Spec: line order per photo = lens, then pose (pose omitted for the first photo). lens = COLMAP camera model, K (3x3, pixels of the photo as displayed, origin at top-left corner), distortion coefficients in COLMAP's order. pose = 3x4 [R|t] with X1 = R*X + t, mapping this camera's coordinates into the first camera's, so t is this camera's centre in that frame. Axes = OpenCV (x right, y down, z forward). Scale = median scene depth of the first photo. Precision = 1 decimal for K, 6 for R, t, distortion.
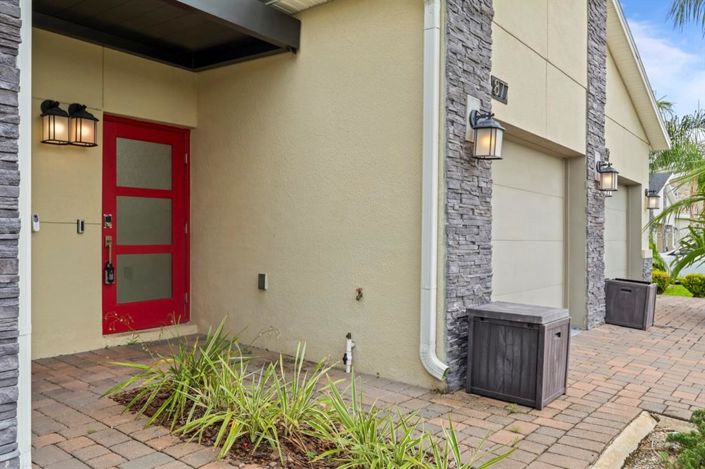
lens RADIAL K [[562.0, 0, 352.5], [0, 562.0, 234.5], [0, 0, 1]] dist [0.004483, 0.001473]
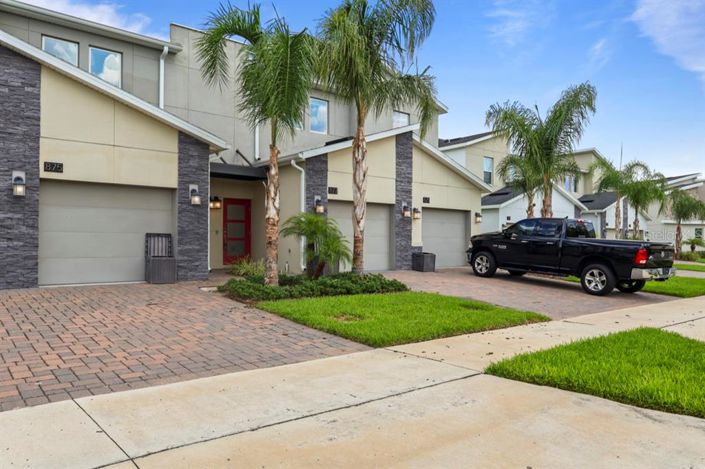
lens RADIAL K [[516.8, 0, 352.5], [0, 516.8, 234.5], [0, 0, 1]] dist [-0.000131, -0.000039]
pose [[0.978683, -0.003638, -0.205347, 0.888121], [0.001348, 0.999935, -0.011293, 0.034336], [0.205375, 0.010775, 0.978624, -1.745976]]
